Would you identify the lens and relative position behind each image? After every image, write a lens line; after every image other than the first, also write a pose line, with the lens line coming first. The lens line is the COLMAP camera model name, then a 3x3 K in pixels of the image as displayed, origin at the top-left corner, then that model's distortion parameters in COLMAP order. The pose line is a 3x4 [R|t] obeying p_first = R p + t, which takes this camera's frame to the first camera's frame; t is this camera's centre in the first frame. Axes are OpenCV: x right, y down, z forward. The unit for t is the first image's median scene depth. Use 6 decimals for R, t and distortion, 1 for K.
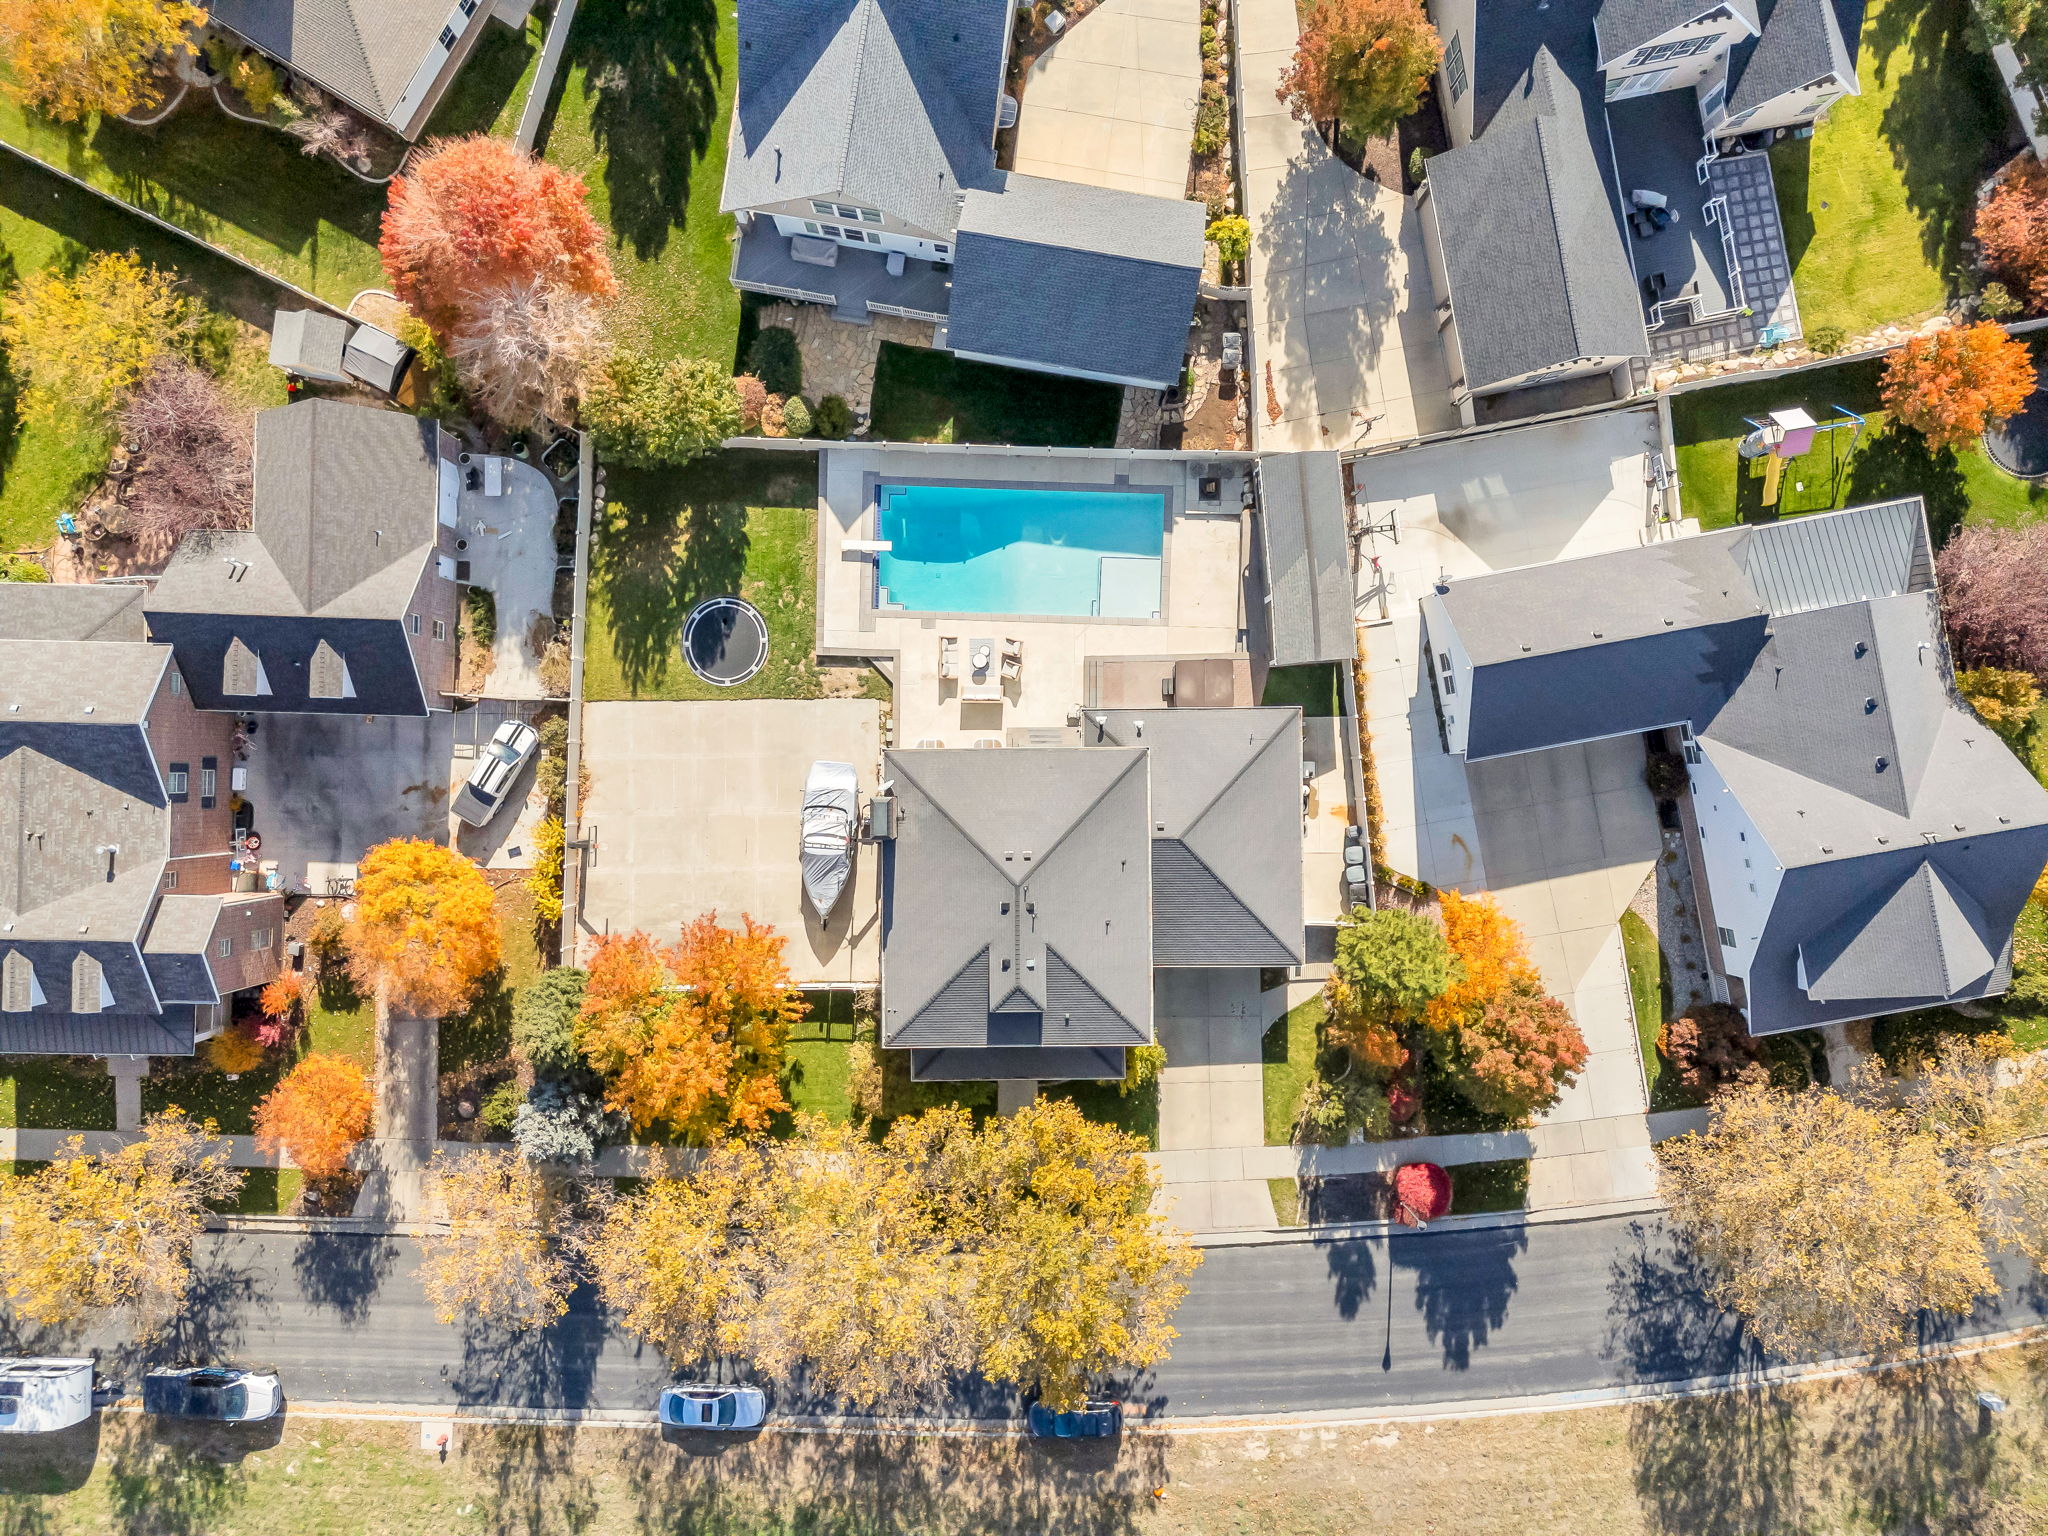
lens RADIAL K [[1491.3, 0, 1024.0], [0, 1491.3, 768.0], [0, 0, 1]] dist [0.072103, -0.054659]
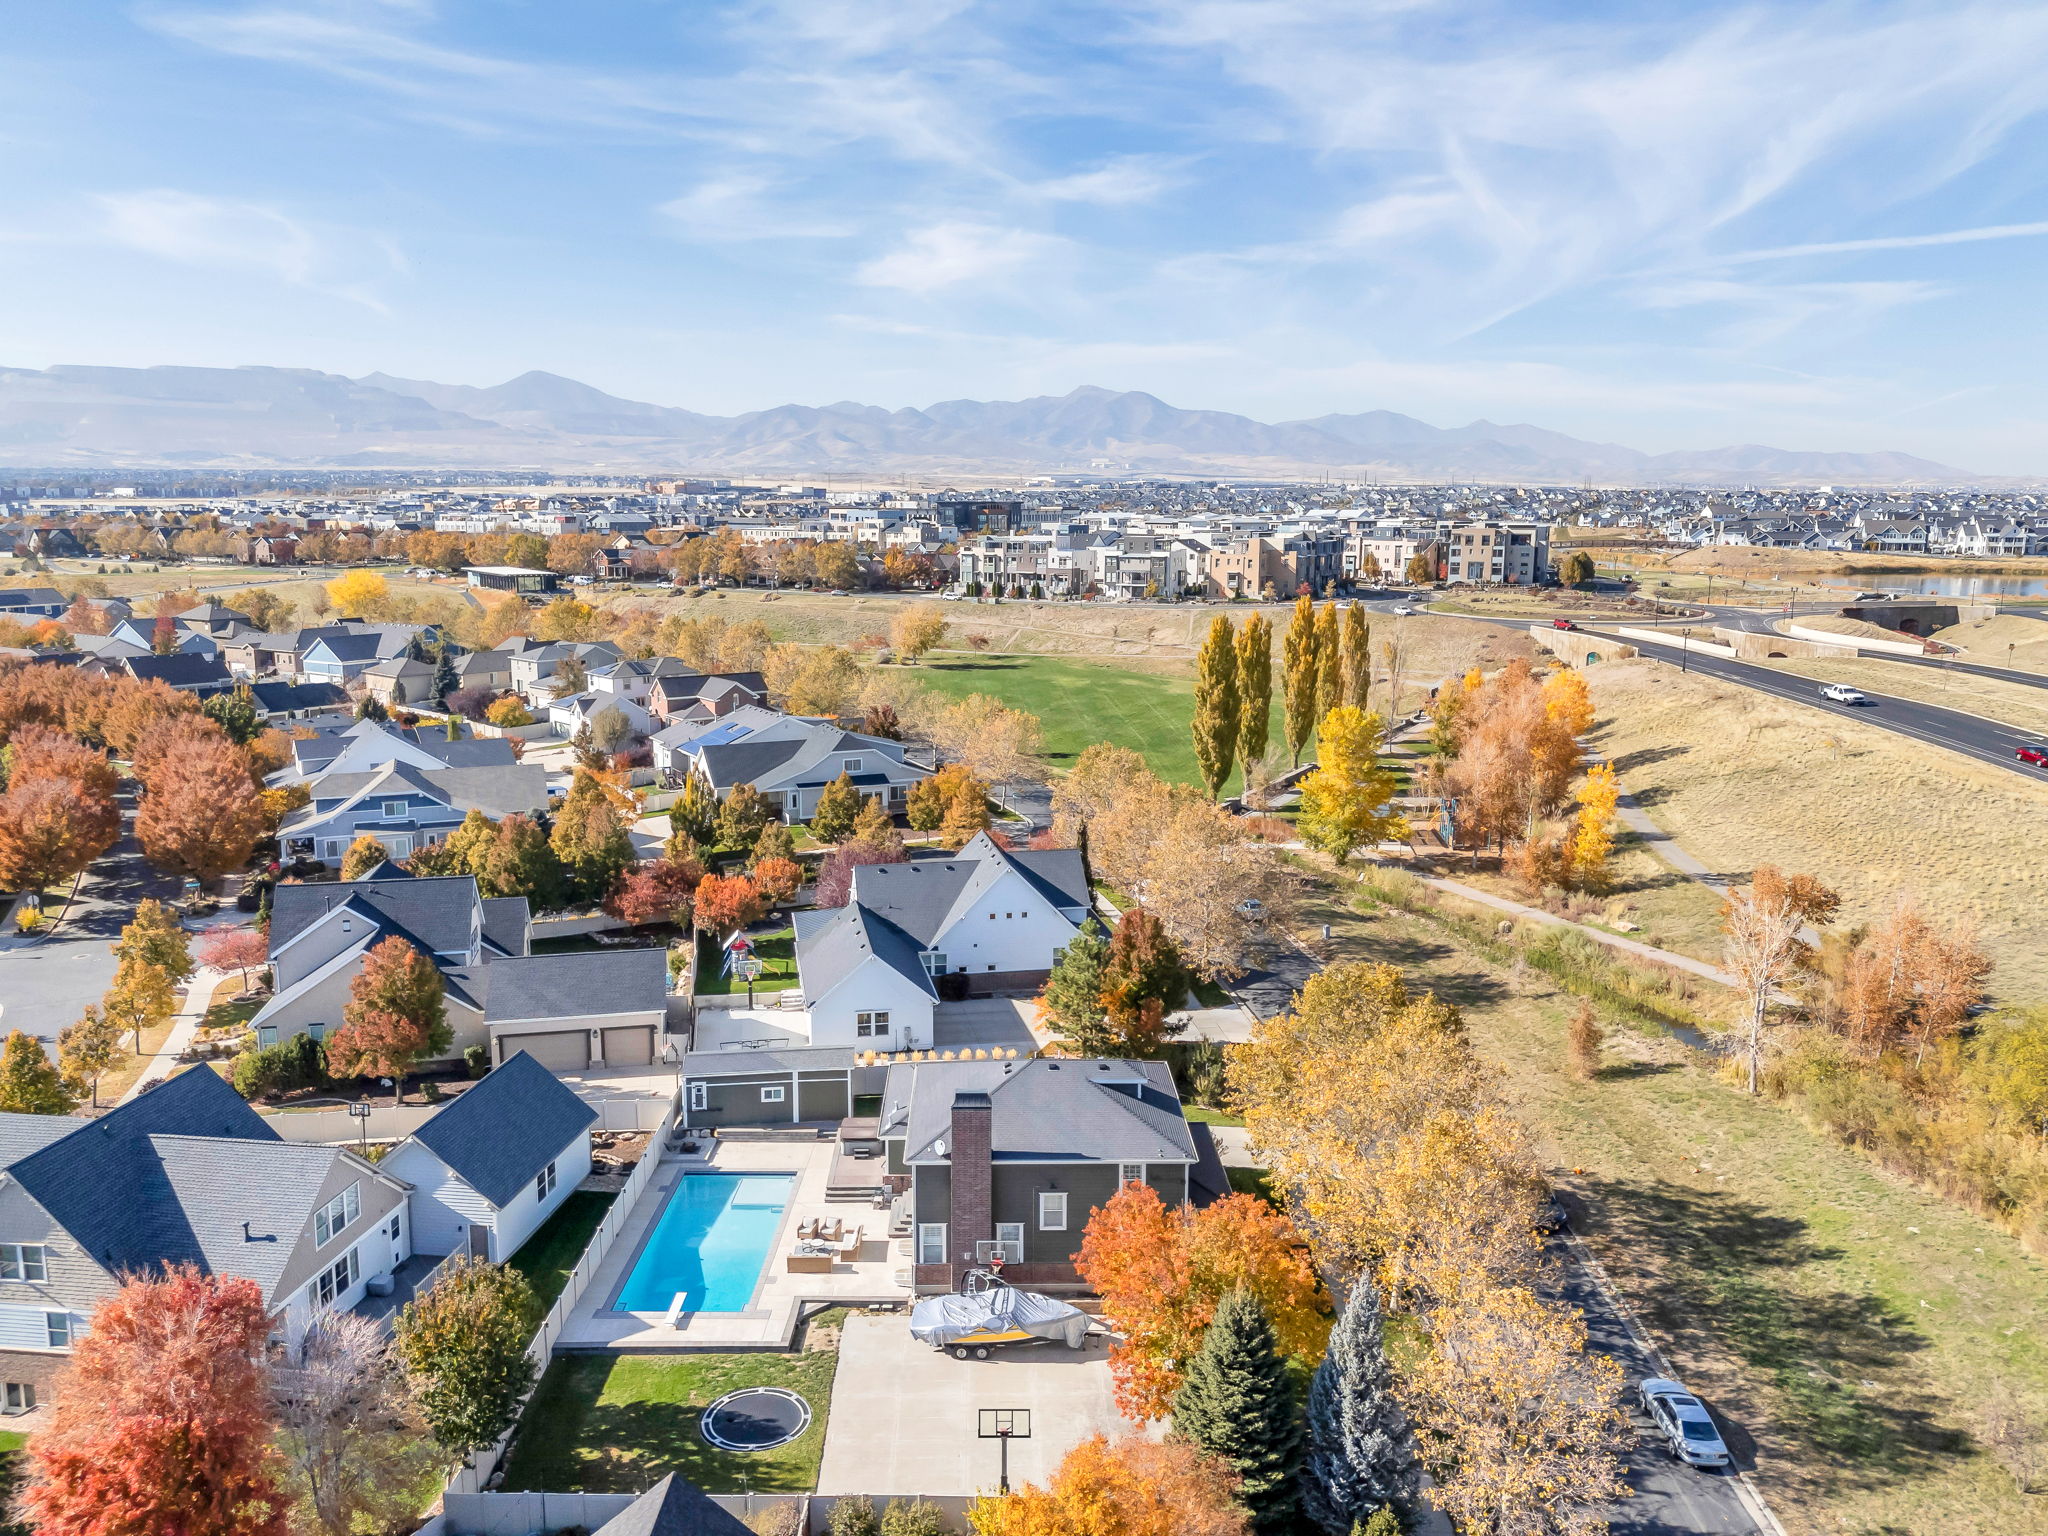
lens RADIAL K [[1498.2, 0, 1024.0], [0, 1498.2, 768.0], [0, 0, 1]] dist [0.094834, -0.118543]
pose [[-0.018011, -0.182264, 0.983085, -0.954240], [0.999729, 0.011237, 0.020399, 0.040391], [-0.014765, 0.983185, 0.182012, 0.502793]]
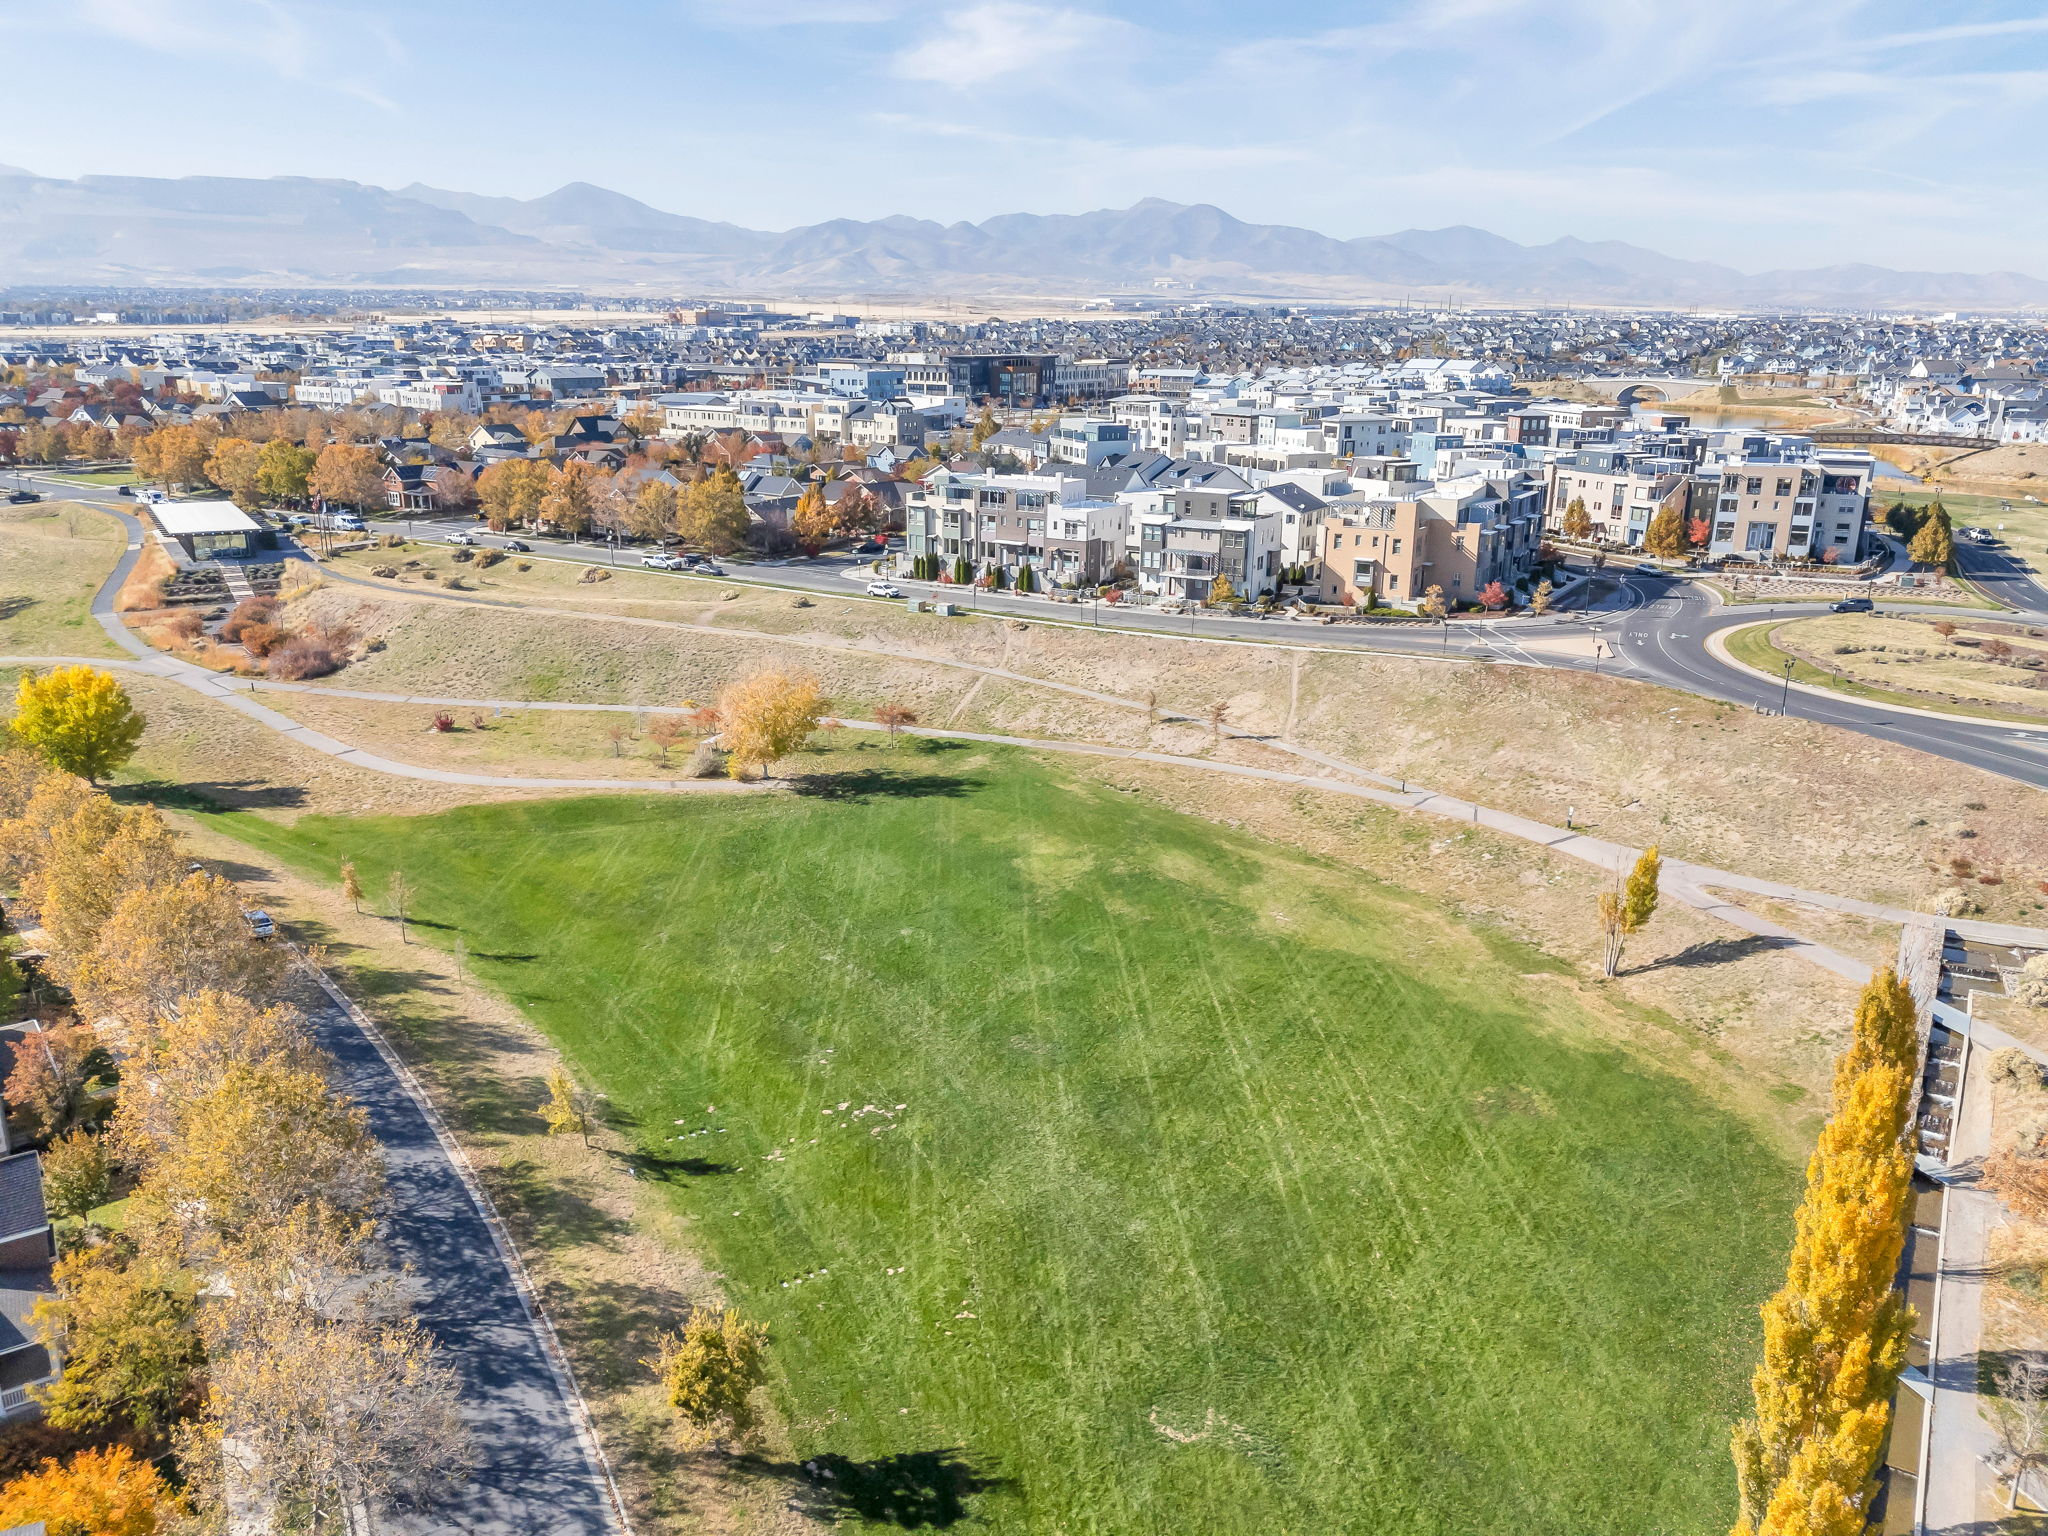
lens RADIAL K [[1496.4, 0, 1017.7], [0, 1496.4, 757.1], [0, 0, 1]] dist [0.069890, -0.064458]
pose [[0.024484, -0.285699, 0.958007, 0.984504], [0.999523, 0.025044, -0.018077, 0.211262], [-0.018828, 0.957992, 0.286176, 0.333458]]
